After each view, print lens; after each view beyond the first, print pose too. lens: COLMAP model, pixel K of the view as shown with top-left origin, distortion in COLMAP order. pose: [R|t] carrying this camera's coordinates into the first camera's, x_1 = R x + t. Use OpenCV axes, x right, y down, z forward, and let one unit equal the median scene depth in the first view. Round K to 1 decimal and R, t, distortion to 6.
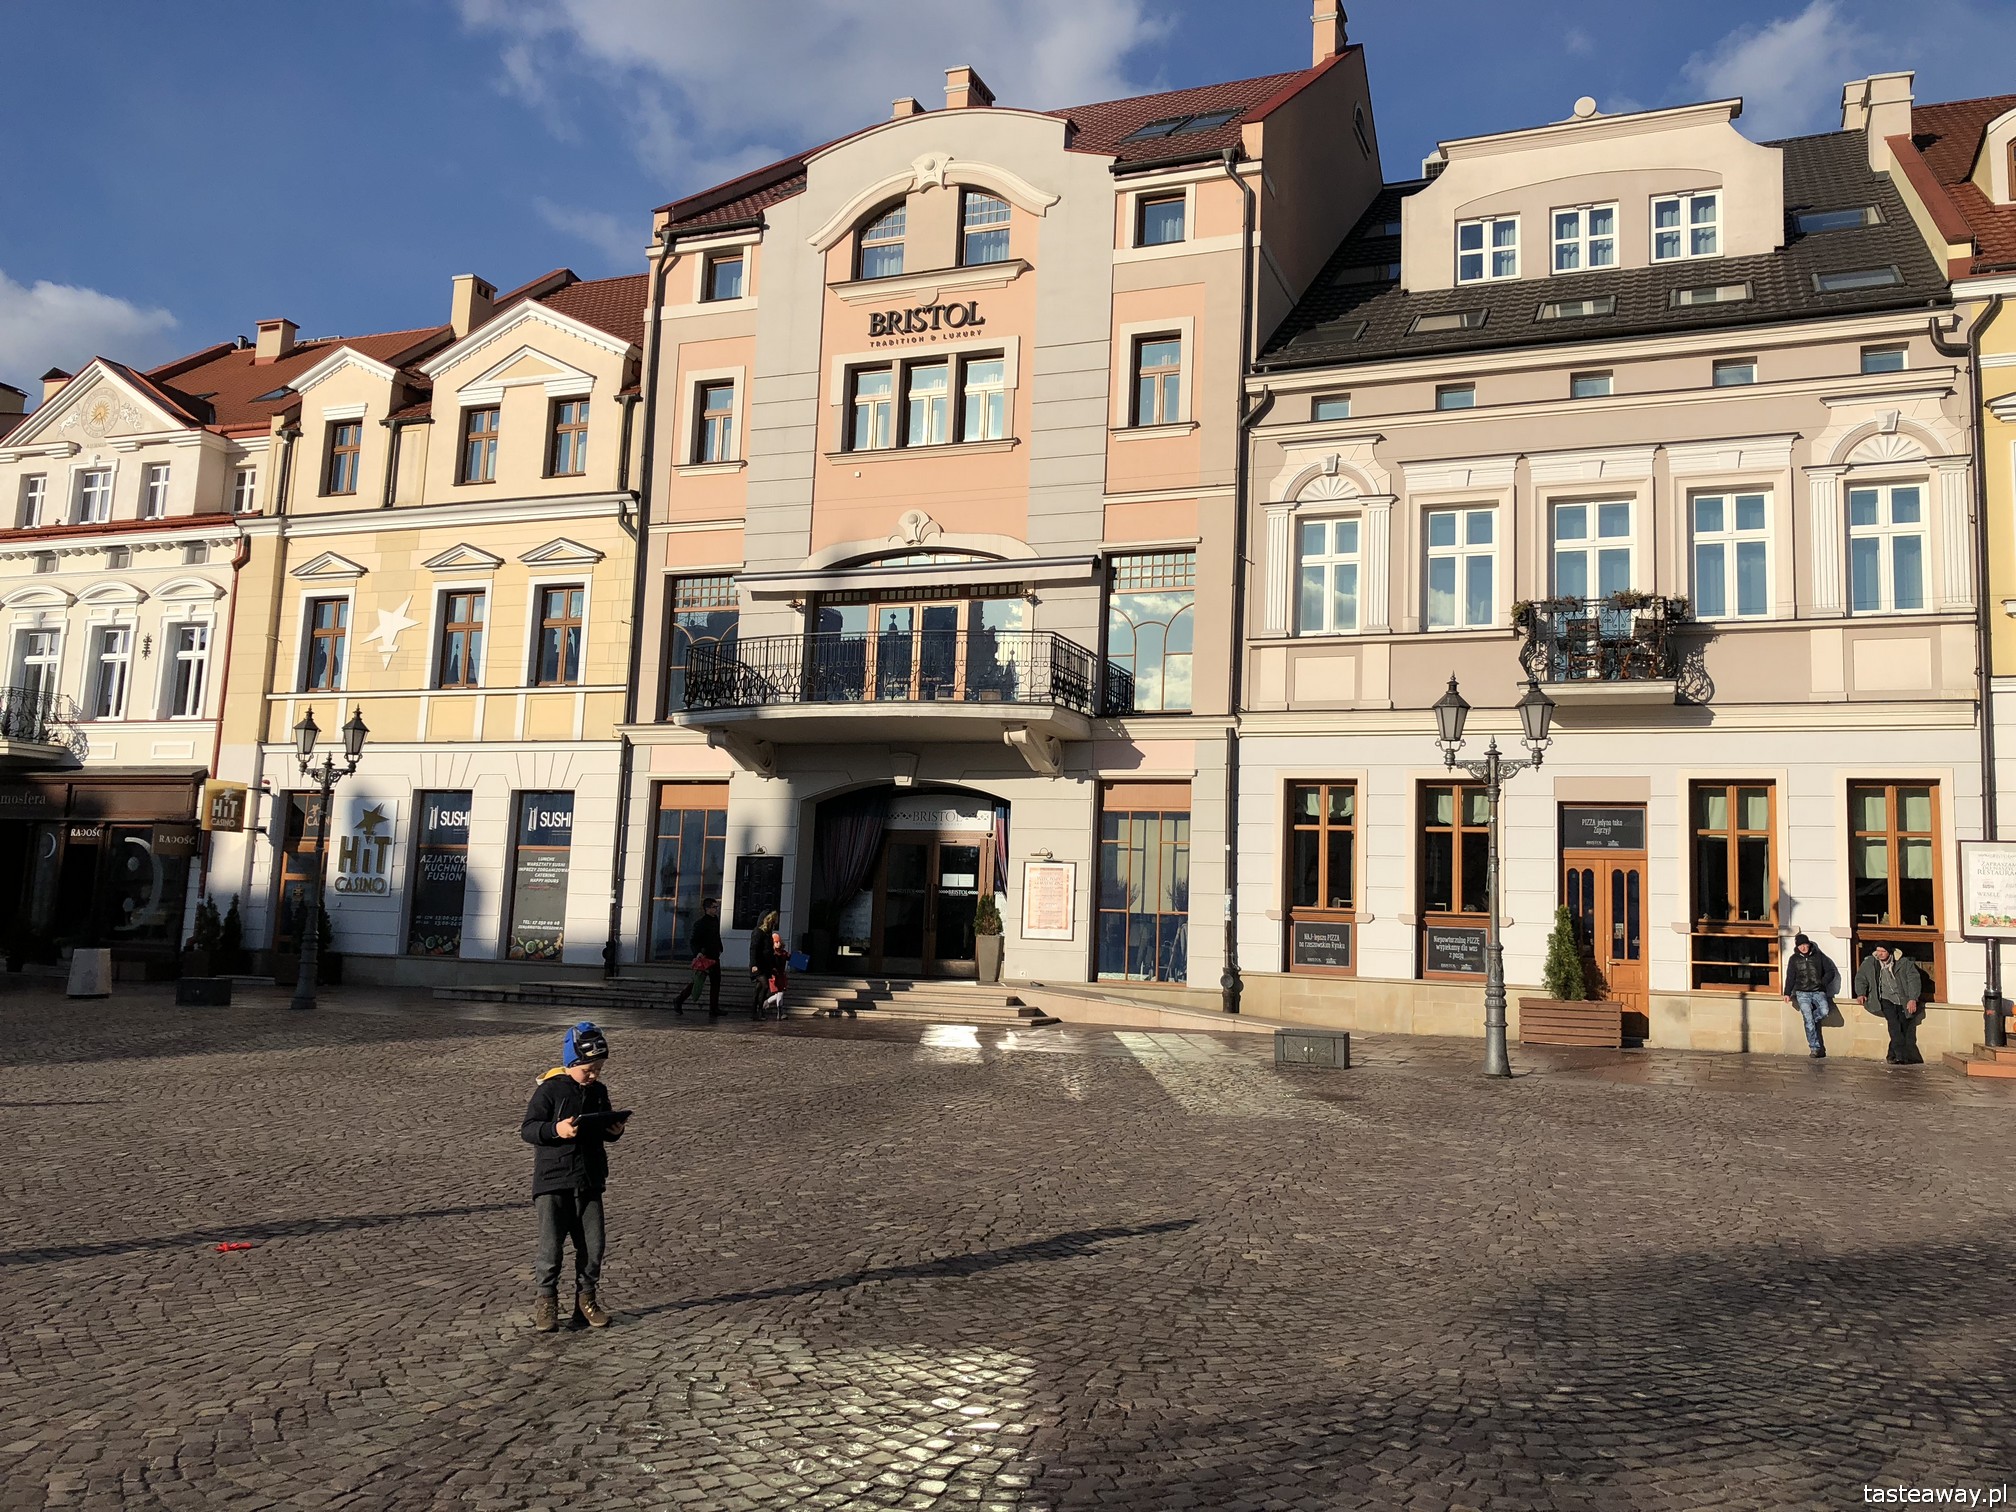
lens RADIAL K [[1516.6, 0, 1008.0], [0, 1516.6, 756.0], [0, 0, 1]] dist [0.097309, -0.184882]
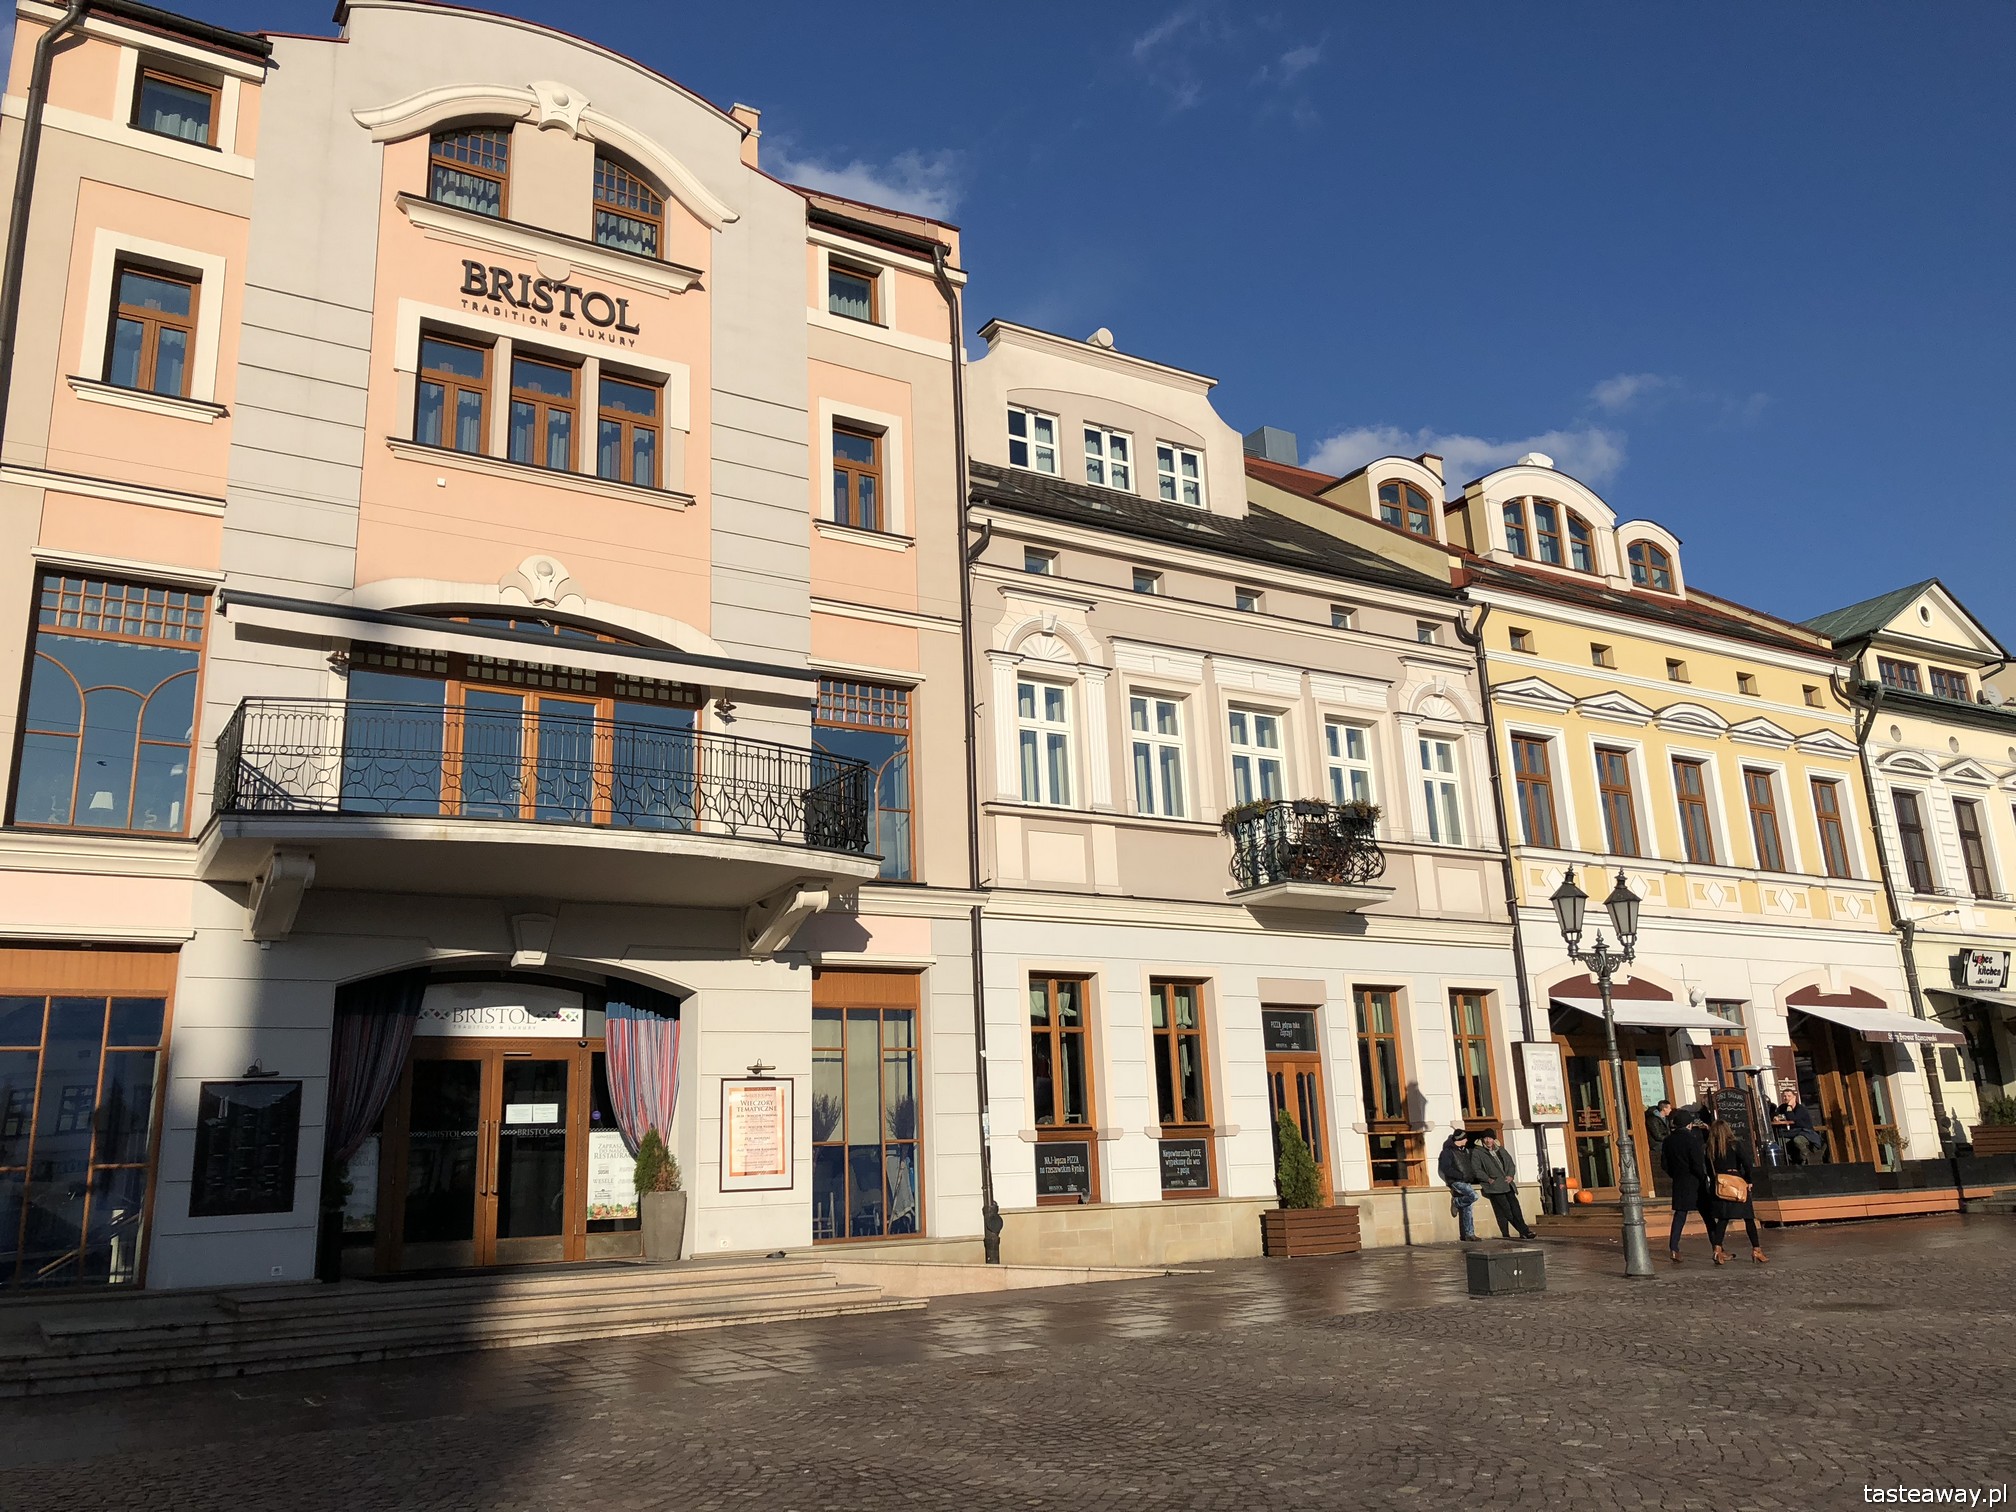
lens RADIAL K [[1601.5, 0, 1008.0], [0, 1601.5, 756.0], [0, 0, 1]] dist [0.058117, -0.057707]
pose [[0.621017, 0.140122, 0.771170, -0.521503], [-0.030455, 0.987461, -0.154897, 0.034675], [-0.783205, 0.072707, 0.617497, 0.436334]]
